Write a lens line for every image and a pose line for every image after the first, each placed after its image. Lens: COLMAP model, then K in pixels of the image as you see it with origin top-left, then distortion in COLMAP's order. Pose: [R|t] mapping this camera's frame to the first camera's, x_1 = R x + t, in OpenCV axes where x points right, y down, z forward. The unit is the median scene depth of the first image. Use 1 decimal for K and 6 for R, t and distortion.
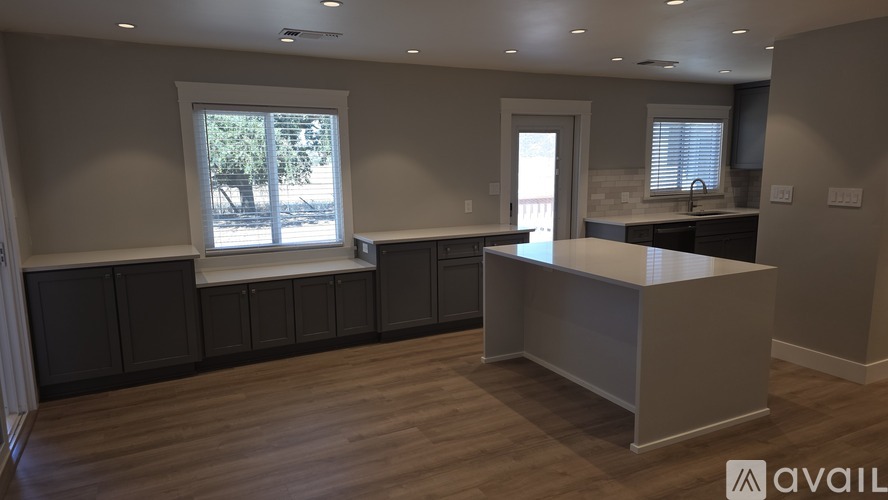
lens RADIAL K [[578.7, 0, 446.4], [0, 578.7, 254.5], [0, 0, 1]] dist [0.026354, -0.004070]
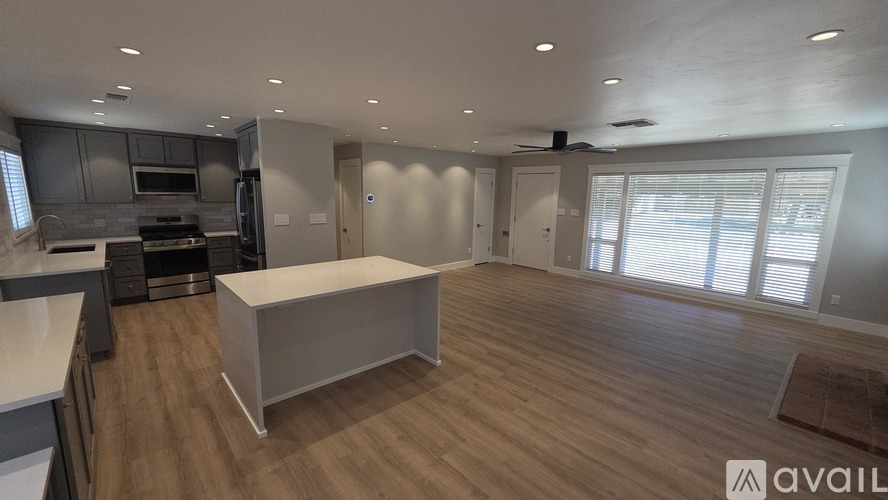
lens RADIAL K [[360.9, 0, 442.5], [0, 360.9, 251.4], [0, 0, 1]] dist [0.008658, -0.001242]
pose [[-0.262213, -0.155020, 0.952477, -0.554066], [0.134315, 0.971543, 0.195099, -0.175786], [-0.955617, 0.179090, -0.233930, 0.956718]]
